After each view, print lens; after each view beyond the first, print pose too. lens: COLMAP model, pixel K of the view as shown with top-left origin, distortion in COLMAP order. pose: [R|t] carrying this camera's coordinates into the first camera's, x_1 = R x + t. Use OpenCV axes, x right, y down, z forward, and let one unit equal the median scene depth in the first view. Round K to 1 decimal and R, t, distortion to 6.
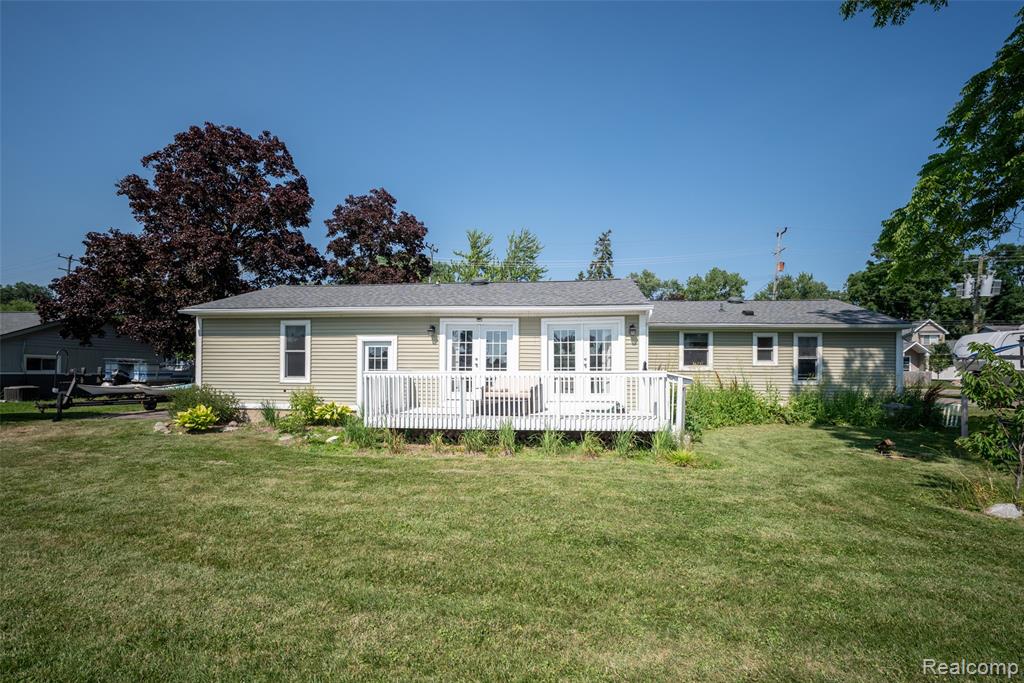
lens RADIAL K [[452.0, 0, 512.4], [0, 452.0, 355.0], [0, 0, 1]] dist [0.002565, 0.000715]
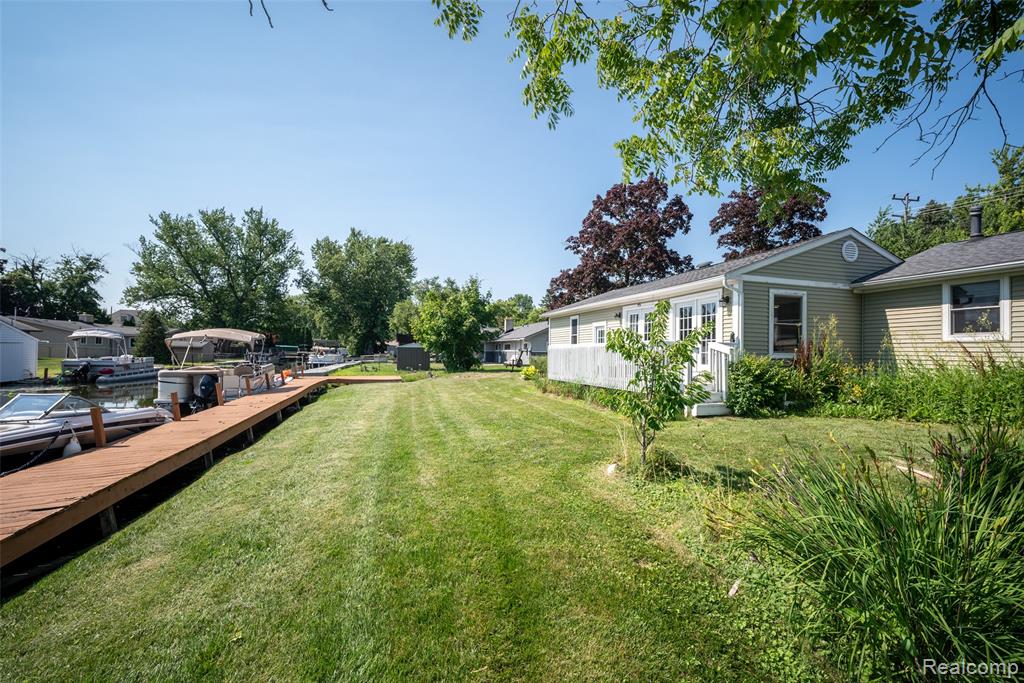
lens RADIAL K [[452.0, 0, 512.4], [0, 452.0, 355.0], [0, 0, 1]] dist [0.002565, 0.000715]
pose [[0.362963, 0.002769, -0.931800, 0.984499], [0.023413, 0.999653, 0.012091, 0.039947], [0.931510, -0.026205, 0.362772, 0.183406]]
